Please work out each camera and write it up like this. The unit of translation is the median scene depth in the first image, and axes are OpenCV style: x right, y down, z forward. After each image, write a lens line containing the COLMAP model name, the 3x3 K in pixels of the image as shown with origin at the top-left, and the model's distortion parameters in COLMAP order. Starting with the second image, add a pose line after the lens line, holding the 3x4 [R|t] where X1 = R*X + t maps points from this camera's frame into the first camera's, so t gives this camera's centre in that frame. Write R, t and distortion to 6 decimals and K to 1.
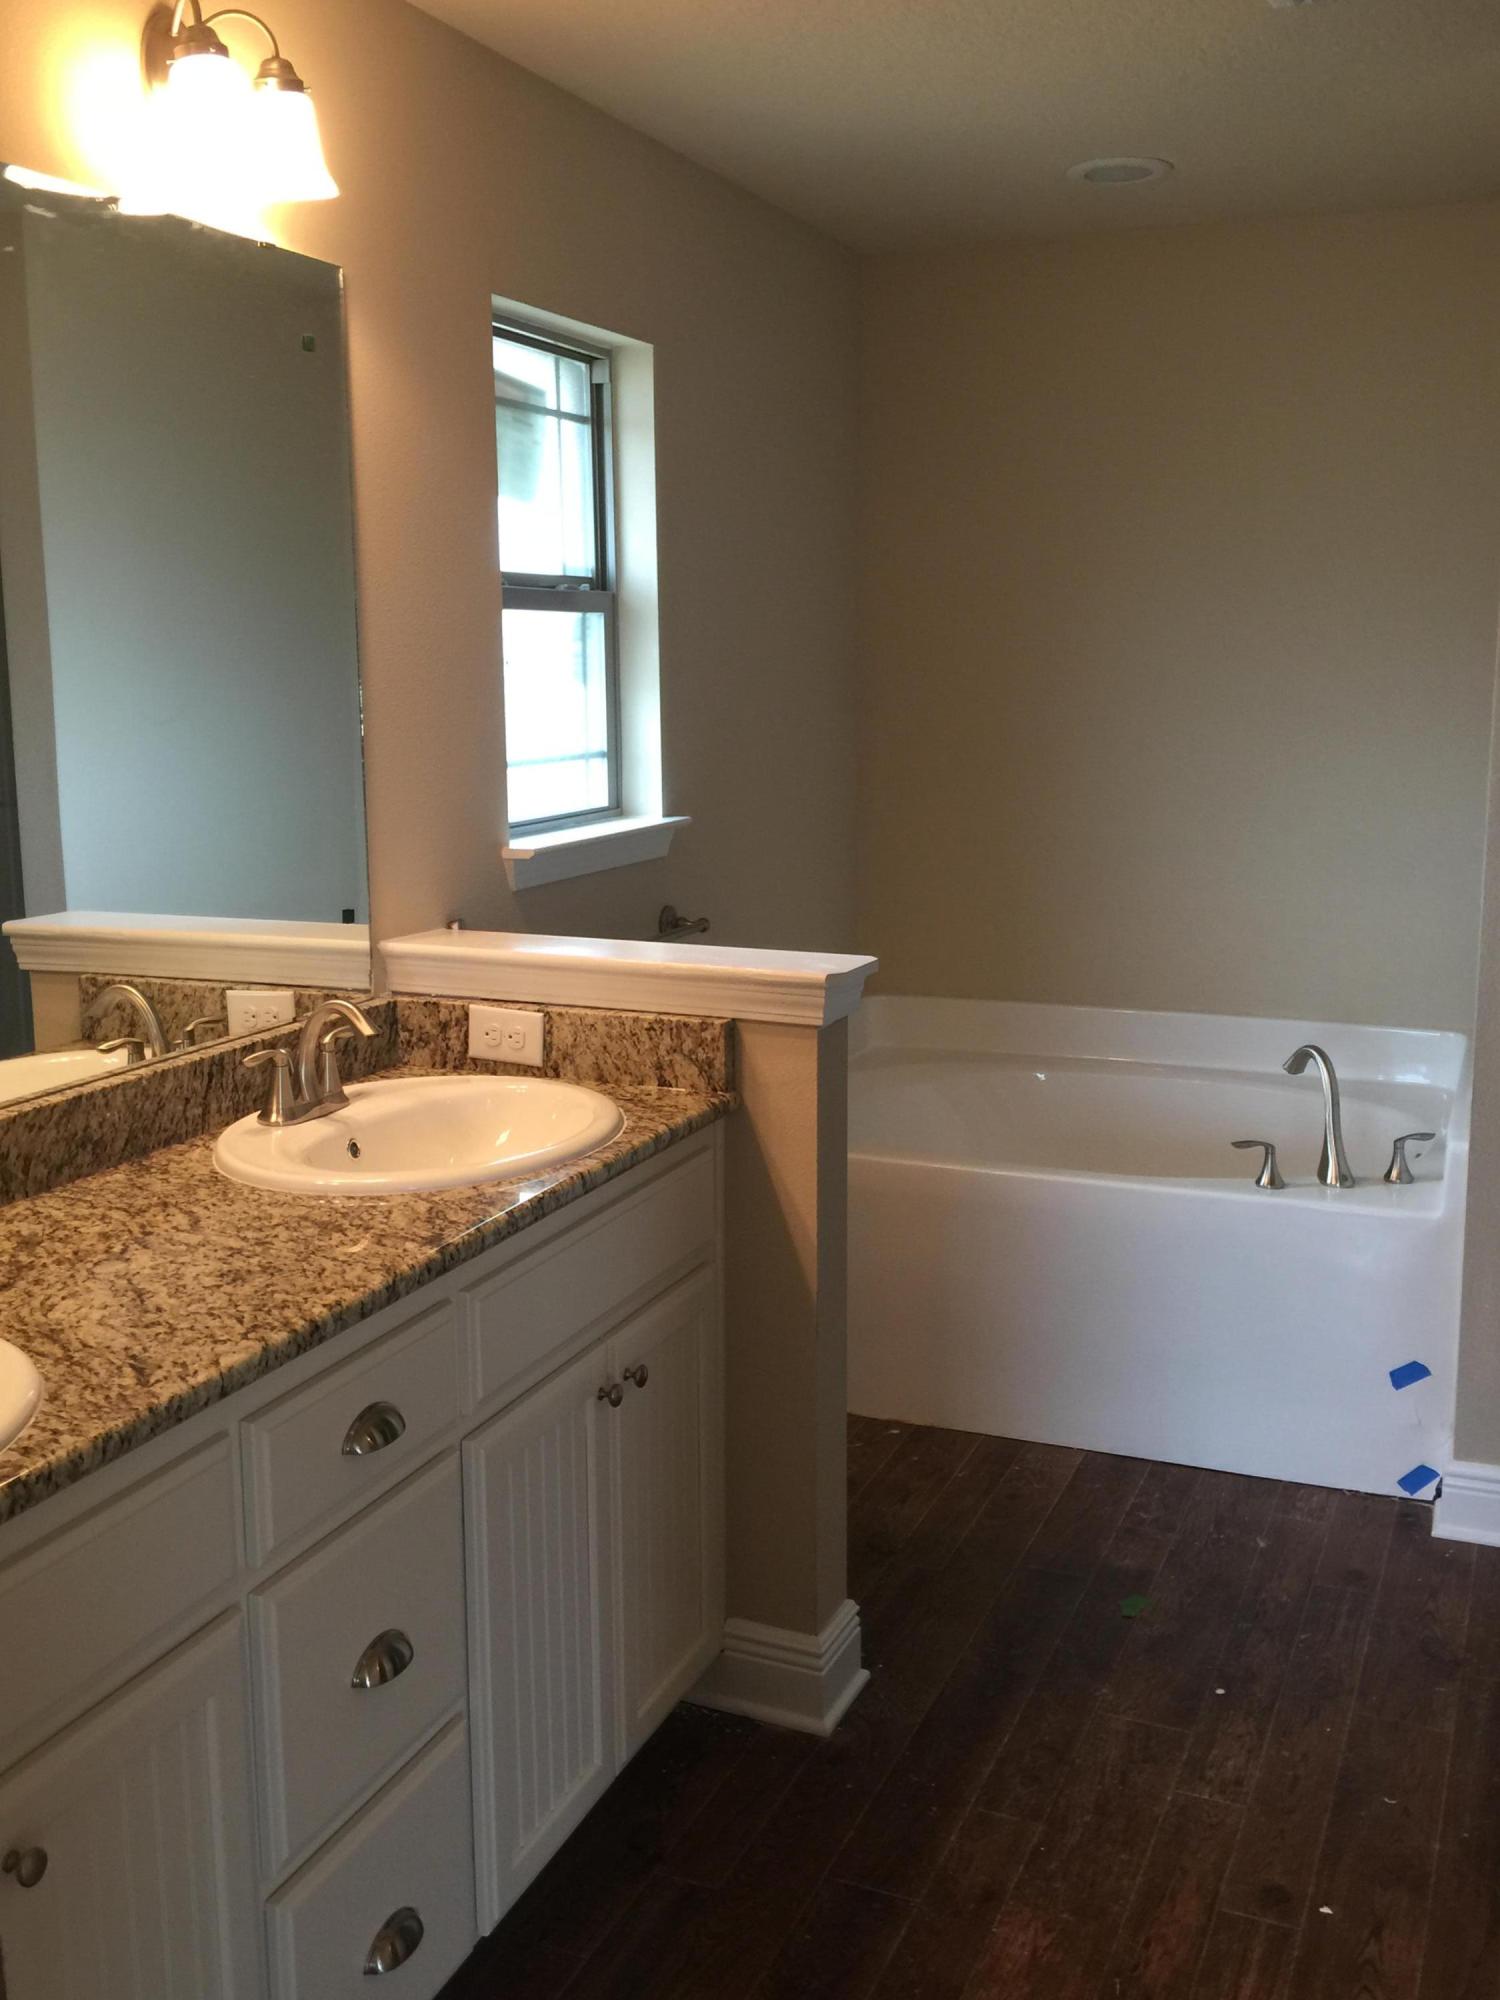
lens RADIAL K [[1939.3, 0, 753.9], [0, 1939.3, 994.6], [0, 0, 1]] dist [0.021812, 0.000000]
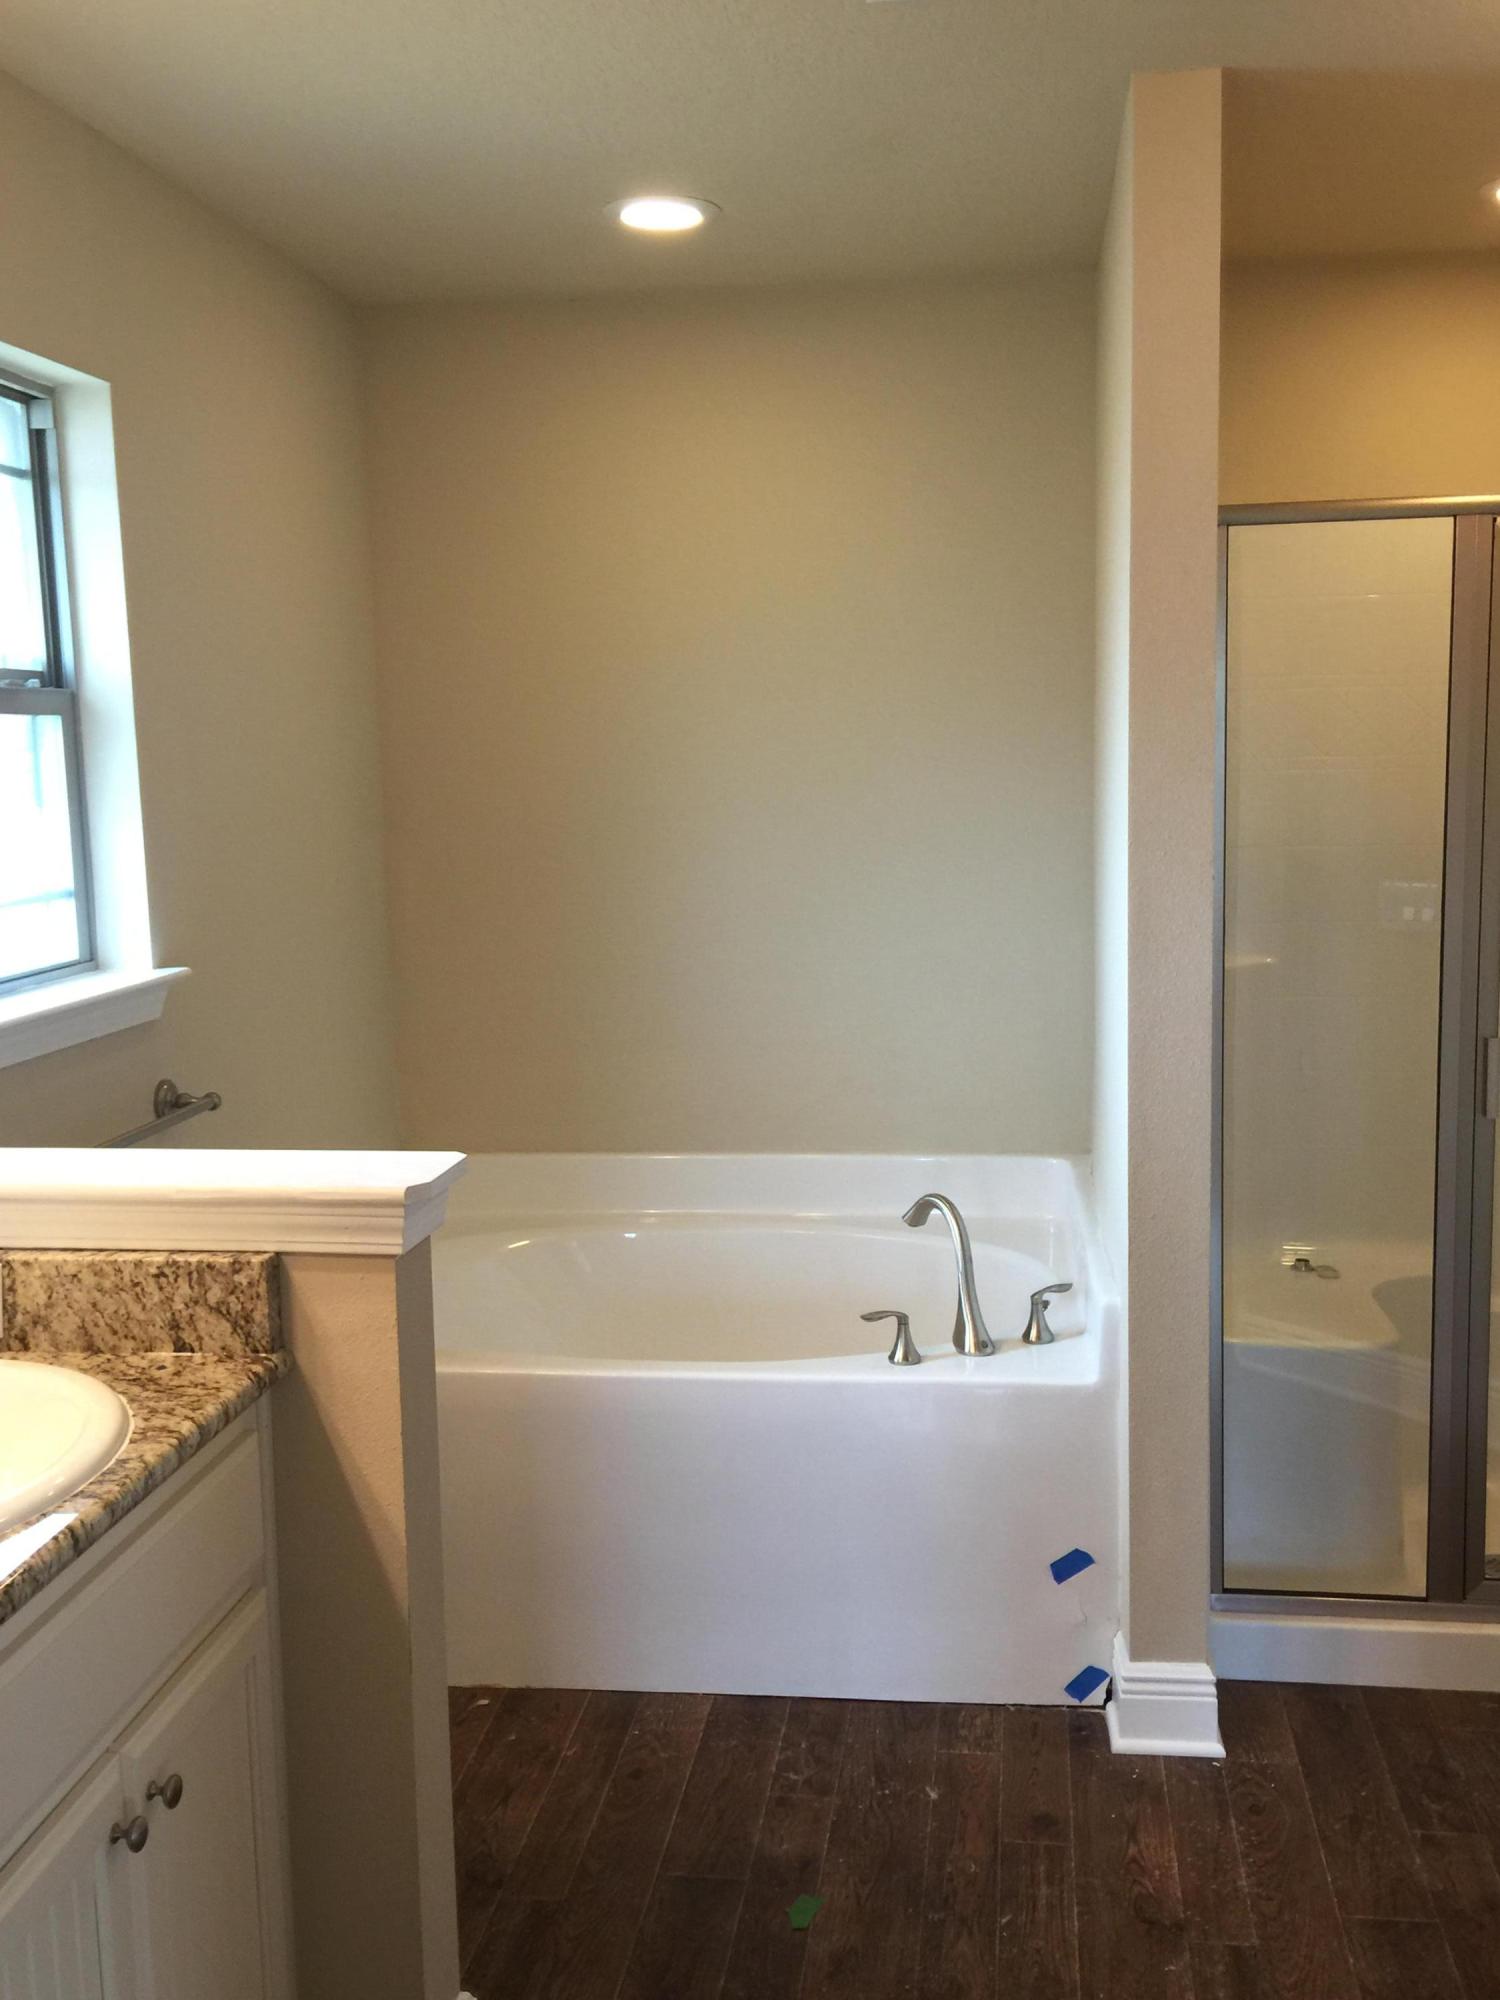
lens RADIAL K [[1939.3, 0, 736.9], [0, 1939.3, 1008.1], [0, 0, 1]] dist [0.021812, 0.000000]
pose [[0.966650, -0.049889, 0.251195, -0.017070], [0.061714, 0.997315, -0.039414, -0.030813], [-0.248555, 0.053602, 0.967134, 0.181386]]
